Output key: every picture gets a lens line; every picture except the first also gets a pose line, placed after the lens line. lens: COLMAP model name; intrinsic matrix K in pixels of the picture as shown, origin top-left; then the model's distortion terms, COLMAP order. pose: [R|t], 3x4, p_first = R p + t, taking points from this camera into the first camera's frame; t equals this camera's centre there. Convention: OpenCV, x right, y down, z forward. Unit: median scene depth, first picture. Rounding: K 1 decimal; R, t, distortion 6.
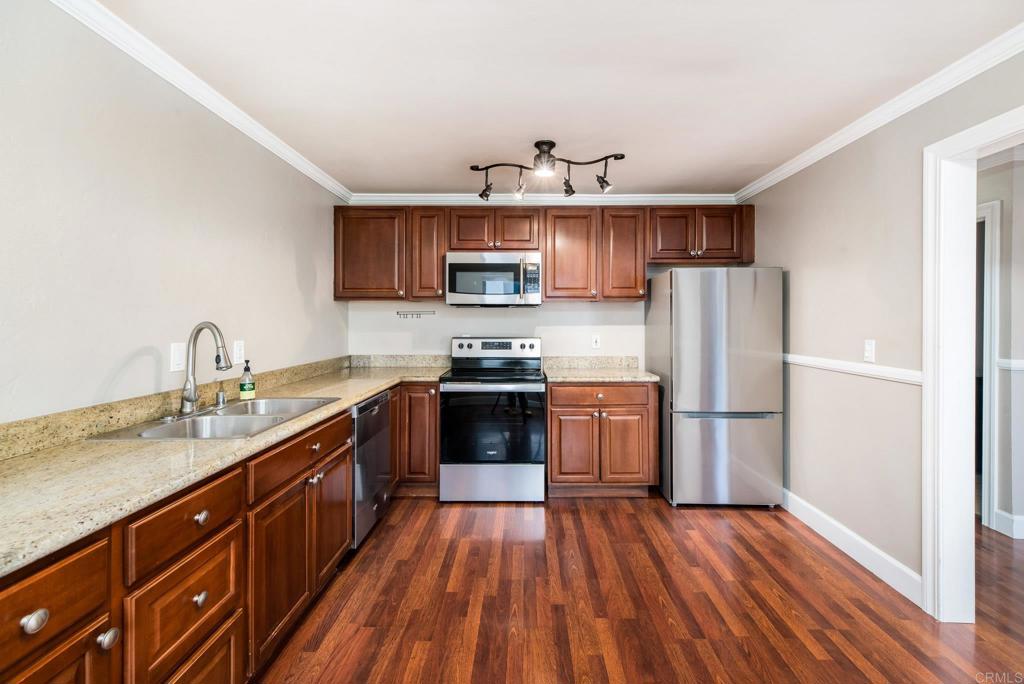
lens RADIAL K [[451.7, 0, 519.1], [0, 451.7, 317.6], [0, 0, 1]] dist [0.007335, 0.000050]
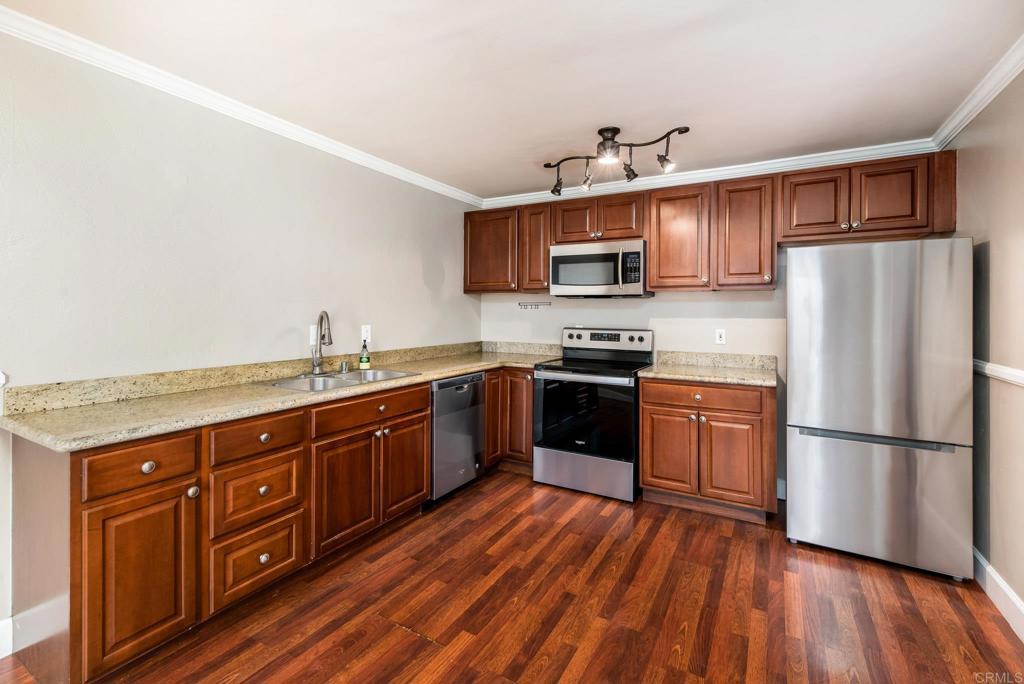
lens RADIAL K [[461.8, 0, 496.9], [0, 461.8, 305.6], [0, 0, 1]] dist [0.009468, 0.000036]
pose [[0.862884, -0.000940, -0.505400, 0.312896], [-0.002397, 0.999979, -0.005952, 0.000111], [0.505396, 0.006348, 0.862864, 0.015671]]
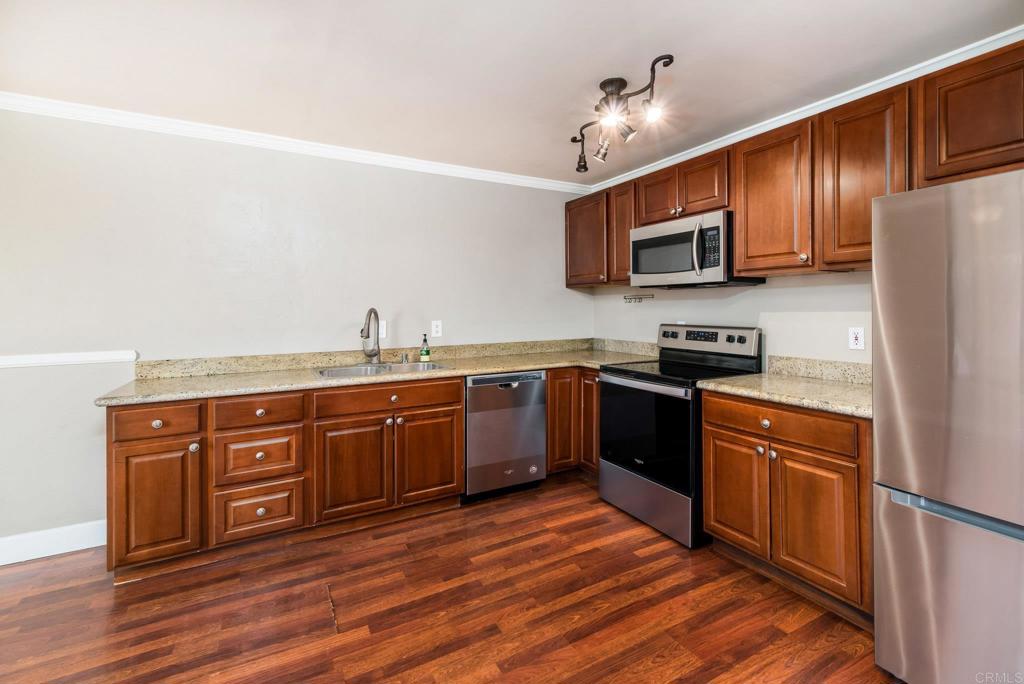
lens RADIAL K [[455.0, 0, 518.2], [0, 455.0, 301.9], [0, 0, 1]] dist [0.010449, -0.000079]
pose [[0.490443, -0.014555, -0.871352, 0.597090], [0.014105, 0.999862, -0.008762, 0.005607], [0.871359, -0.007993, 0.490580, 0.405128]]
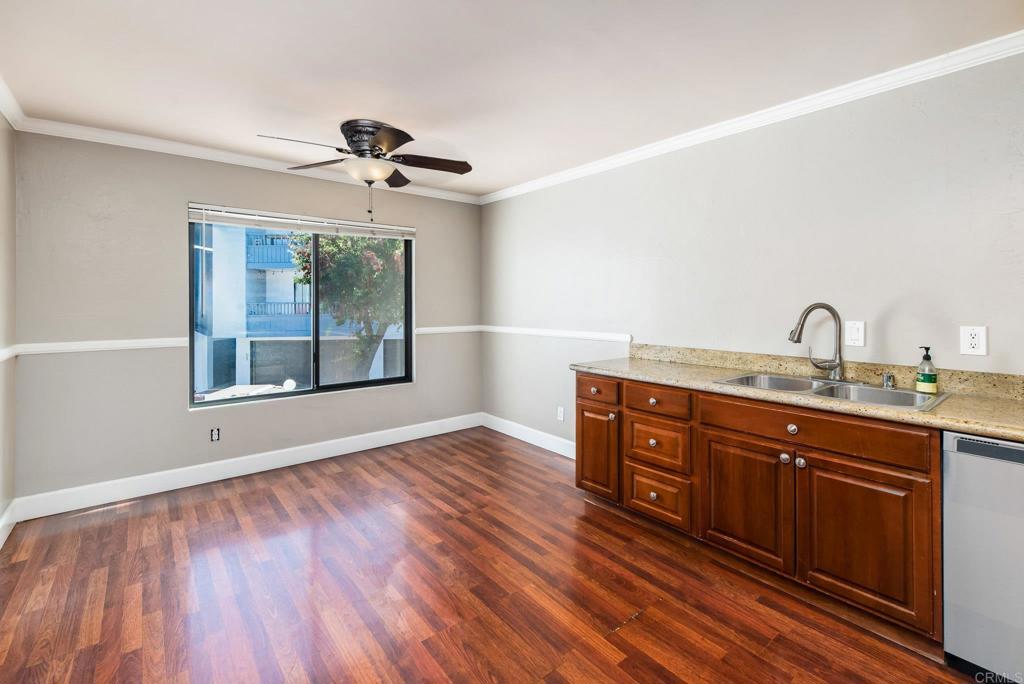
lens RADIAL K [[455.0, 0, 518.2], [0, 455.0, 301.9], [0, 0, 1]] dist [0.010449, -0.000079]
pose [[-0.762755, -0.005997, -0.646659, 0.416157], [0.001110, 0.999943, -0.010583, 0.011461], [0.646686, -0.008790, -0.762706, 0.859946]]
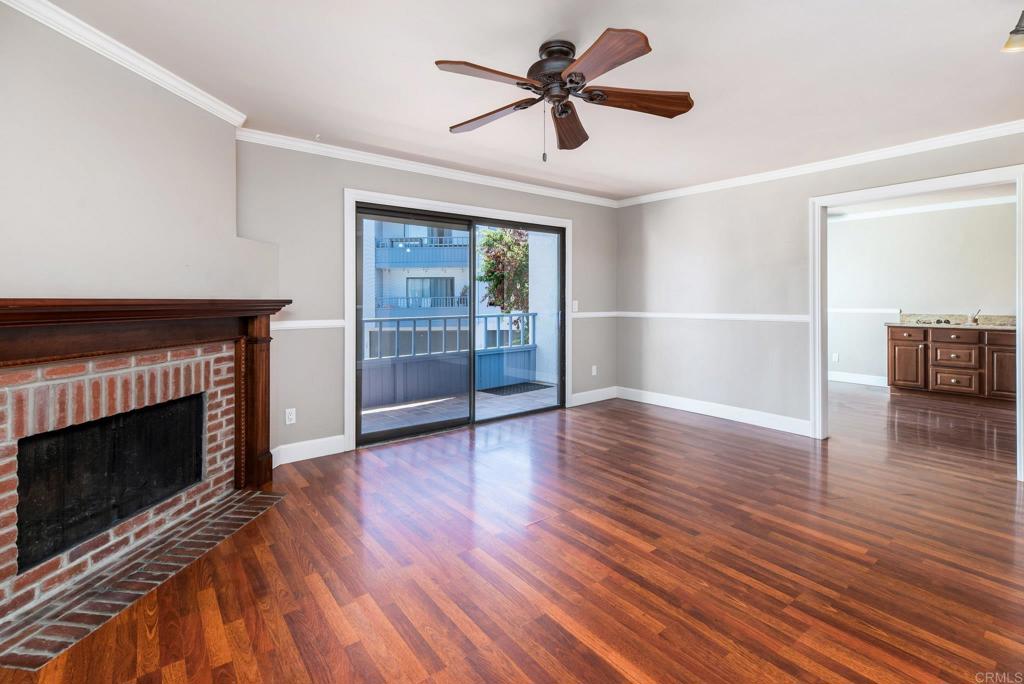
lens RADIAL K [[461.8, 0, 496.9], [0, 461.8, 305.6], [0, 0, 1]] dist [0.009468, 0.000036]
pose [[-0.797010, 0.007781, -0.603916, 2.126817], [0.002787, 0.999954, 0.009205, 0.039552], [0.603960, 0.005653, -0.796995, 0.757630]]
